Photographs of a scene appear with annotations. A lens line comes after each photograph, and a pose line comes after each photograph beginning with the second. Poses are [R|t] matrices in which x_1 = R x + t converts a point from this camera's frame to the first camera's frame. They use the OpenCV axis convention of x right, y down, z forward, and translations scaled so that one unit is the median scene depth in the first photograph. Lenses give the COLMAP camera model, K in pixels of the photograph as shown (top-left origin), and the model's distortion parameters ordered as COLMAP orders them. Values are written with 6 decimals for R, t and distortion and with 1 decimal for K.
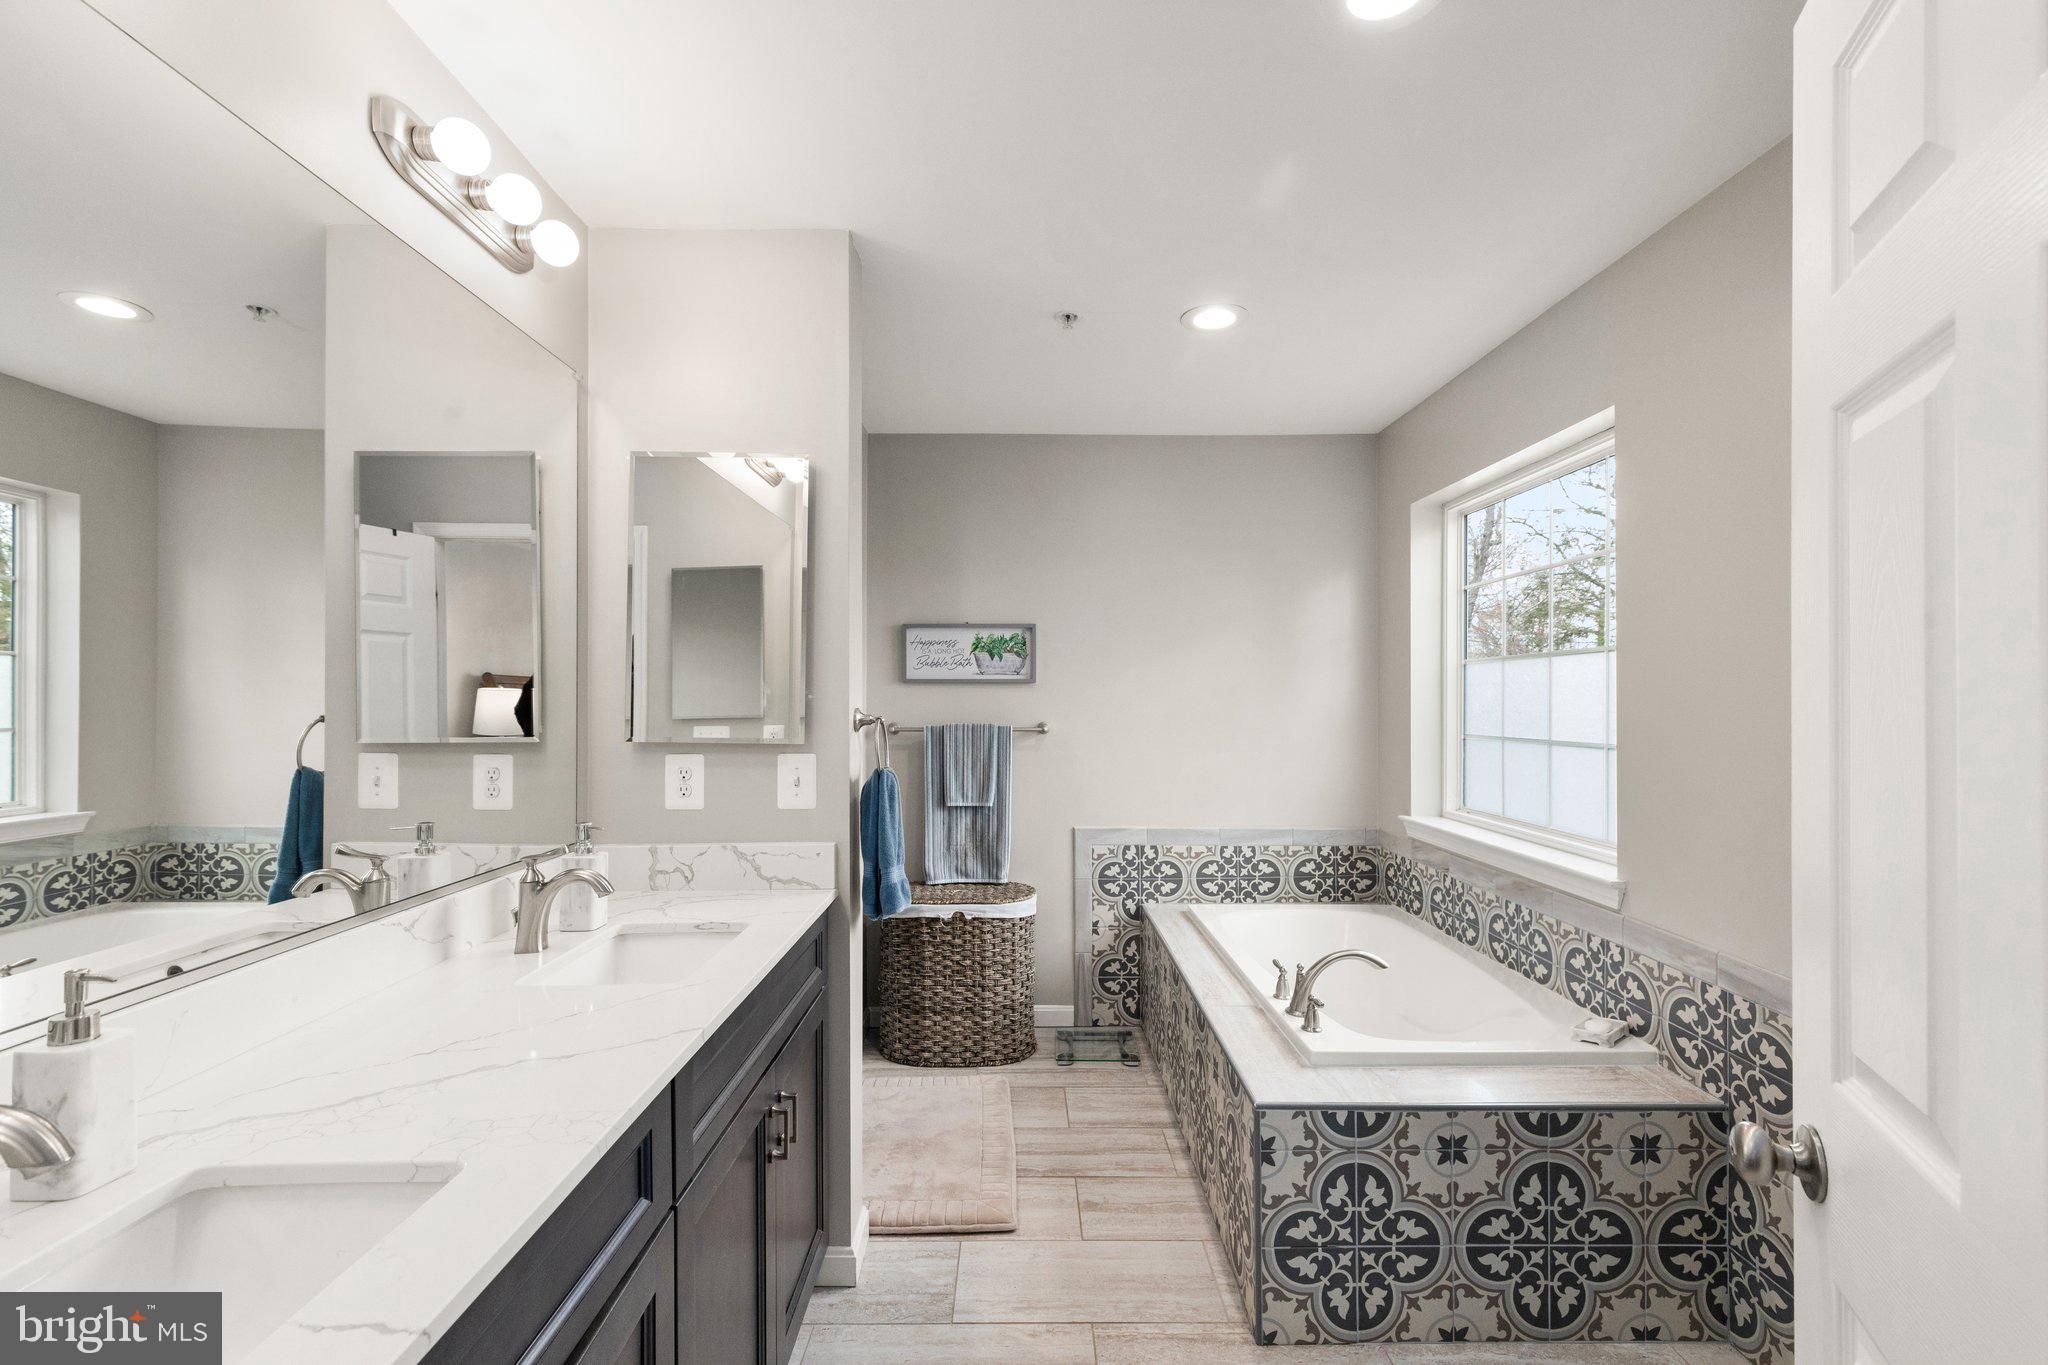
lens RADIAL K [[940.5, 0, 1018.9], [0, 940.5, 709.8], [0, 0, 1]] dist [0.007617, -0.000765]
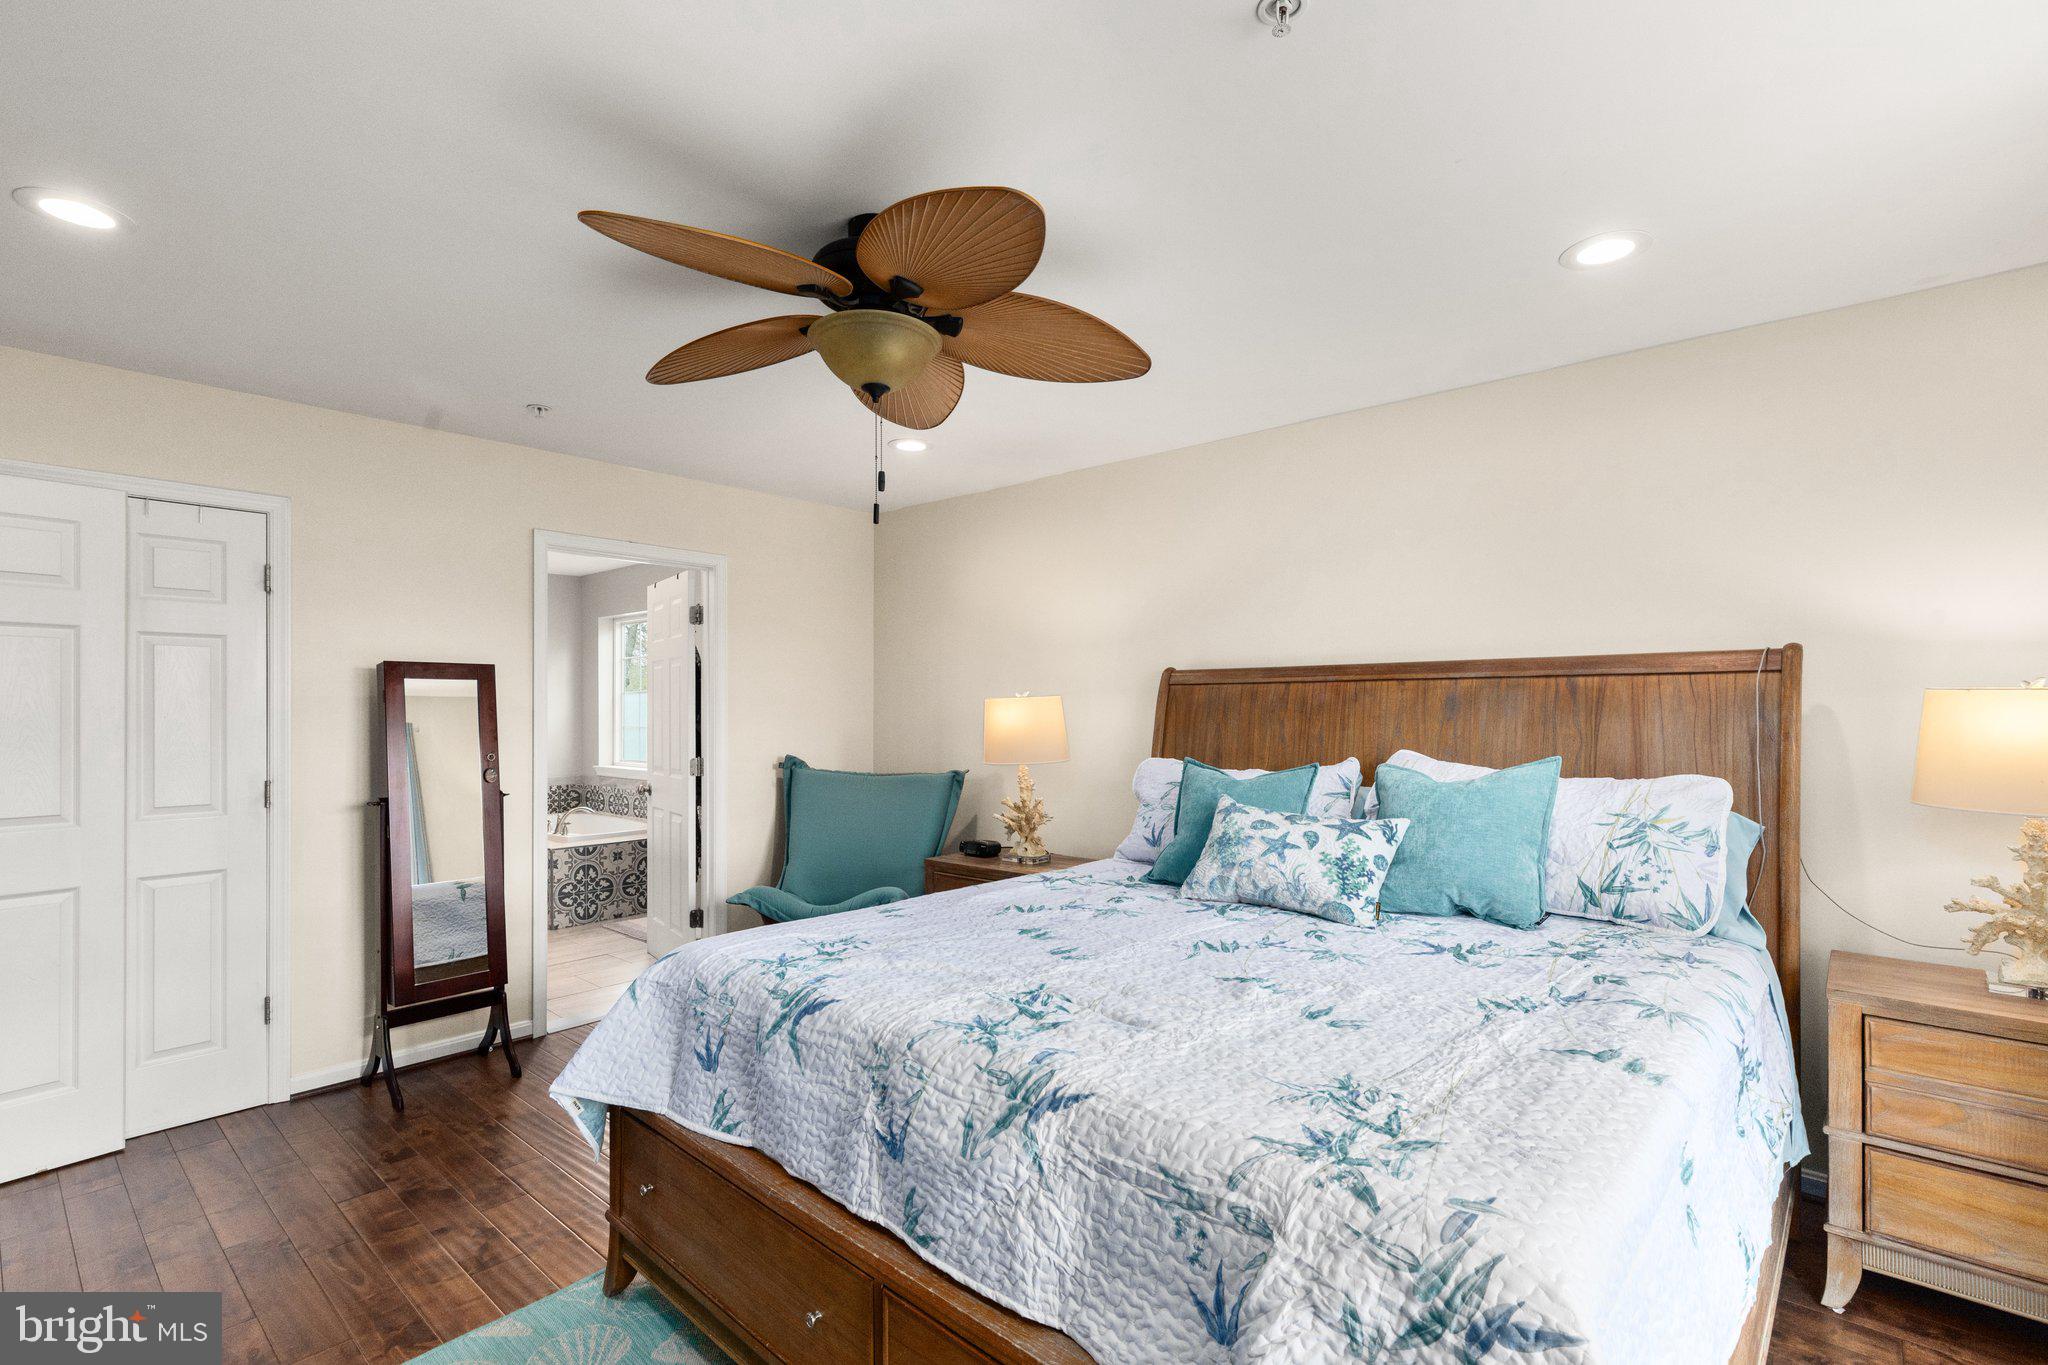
lens RADIAL K [[940.5, 0, 1018.9], [0, 940.5, 709.8], [0, 0, 1]] dist [0.007617, -0.000765]
pose [[0.673535, 0.002194, 0.739152, -0.934587], [0.006416, 0.999941, -0.008814, 0.023187], [-0.739128, 0.010679, 0.673481, -2.048937]]
